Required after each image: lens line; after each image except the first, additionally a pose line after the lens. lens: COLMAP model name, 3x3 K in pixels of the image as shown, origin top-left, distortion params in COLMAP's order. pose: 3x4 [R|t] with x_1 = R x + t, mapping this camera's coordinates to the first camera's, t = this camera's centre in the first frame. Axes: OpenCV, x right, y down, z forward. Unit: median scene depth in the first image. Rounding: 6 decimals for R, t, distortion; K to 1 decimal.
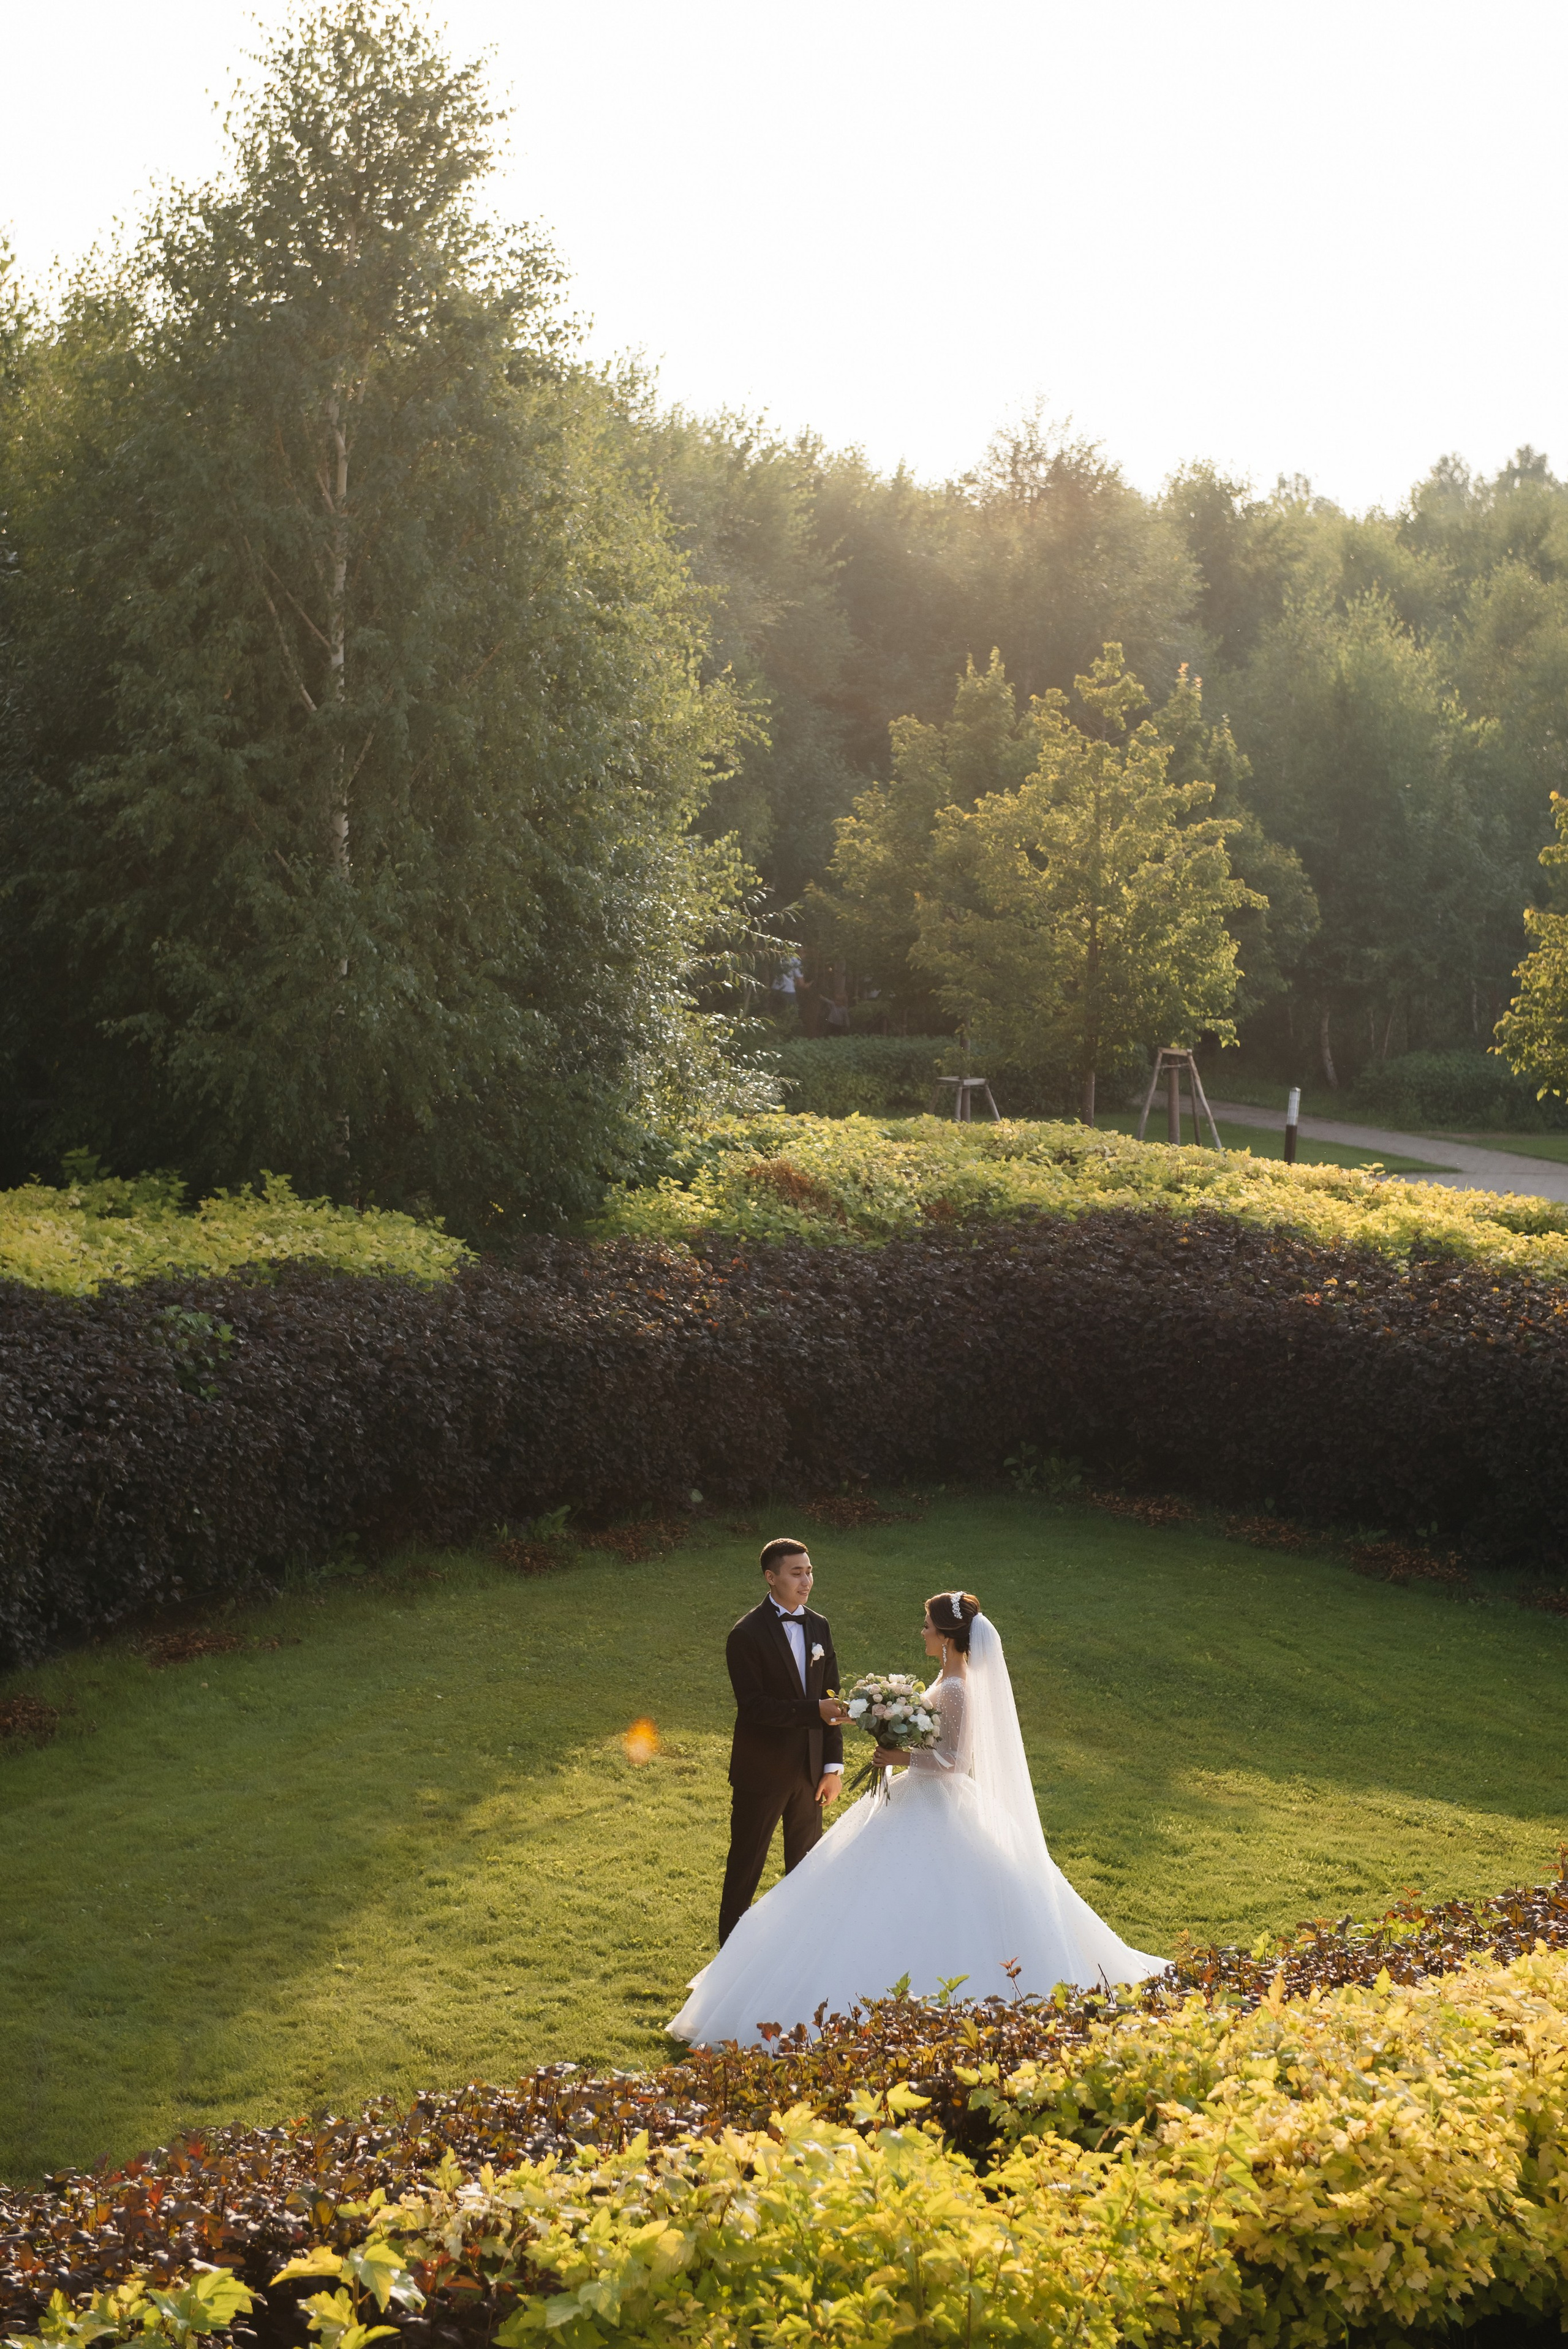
lens RADIAL K [[4462.0, 0, 771.1], [0, 4462.0, 1173.8], [0, 0, 1]] dist [0.130679, -0.552177]
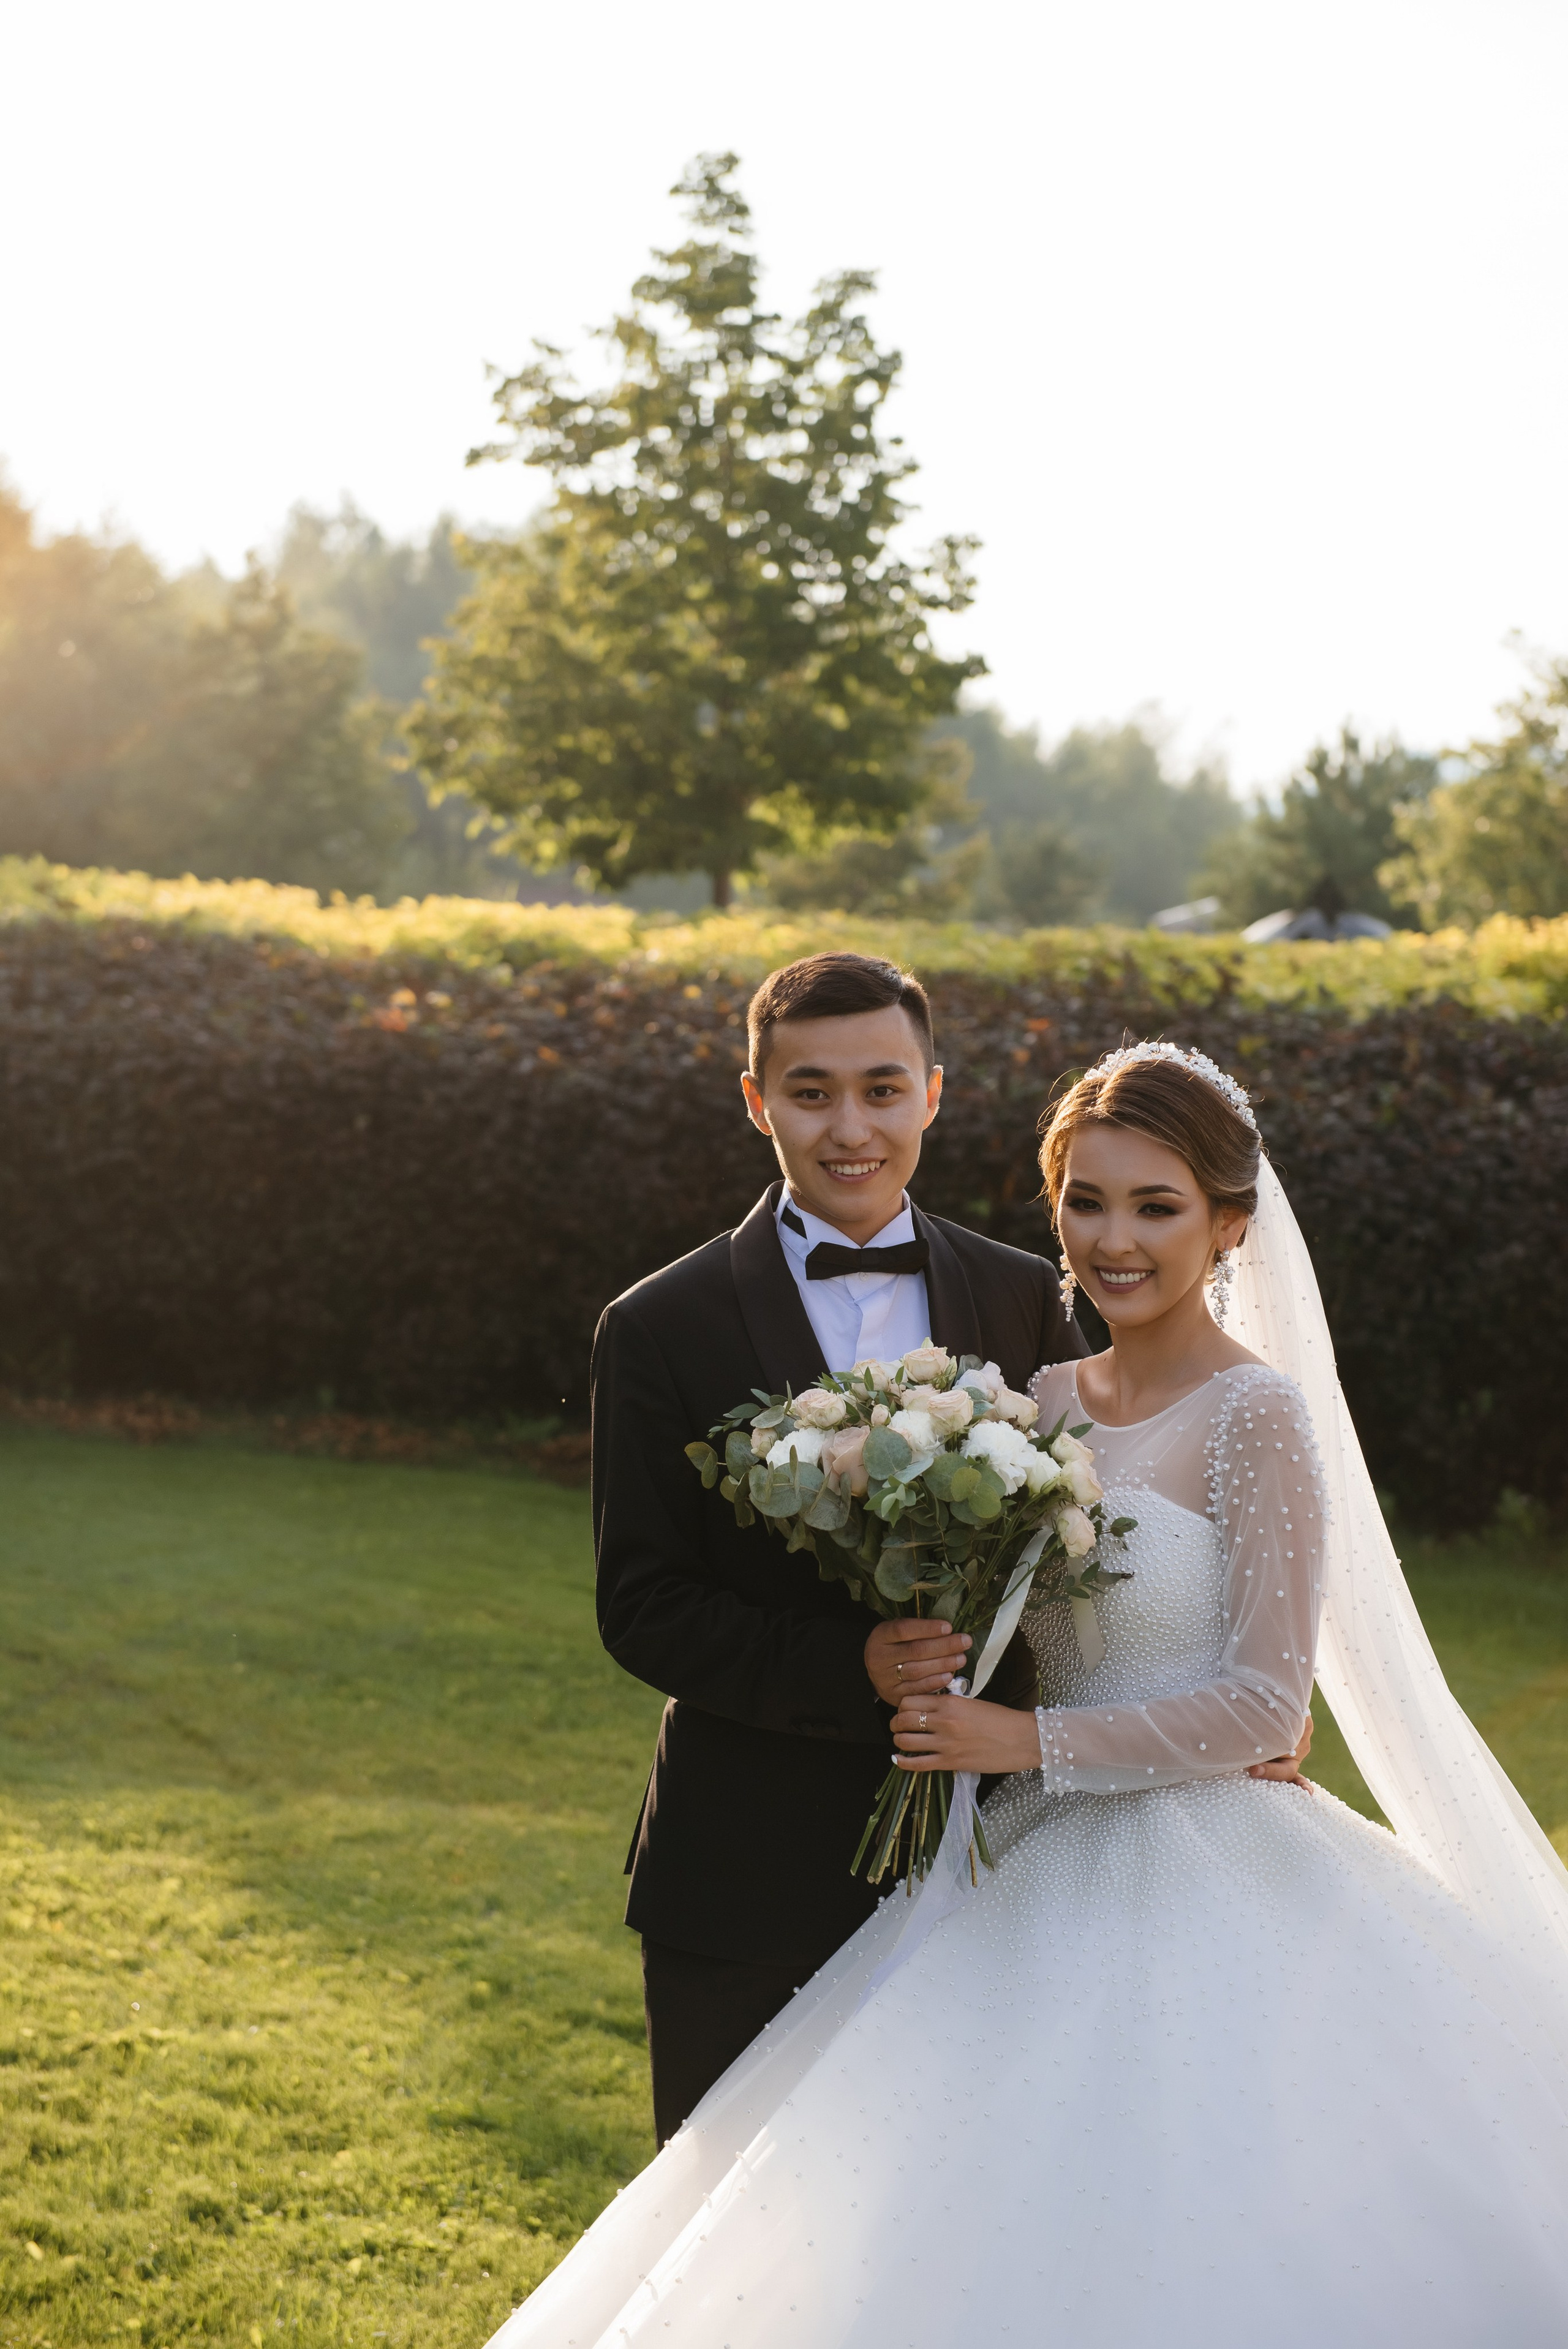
lens RADIAL K [[4462.0, 0, 771.1], [0, 4462.0, 1173.8], [0, 0, 1]] dist [0.130679, -0.552177]
pose [[0.926780, -0.052972, 0.371850, -0.045831], [0.065995, 0.997569, -0.022375, 0.067023], [-0.369761, 0.045277, 0.928023, 0.498204]]
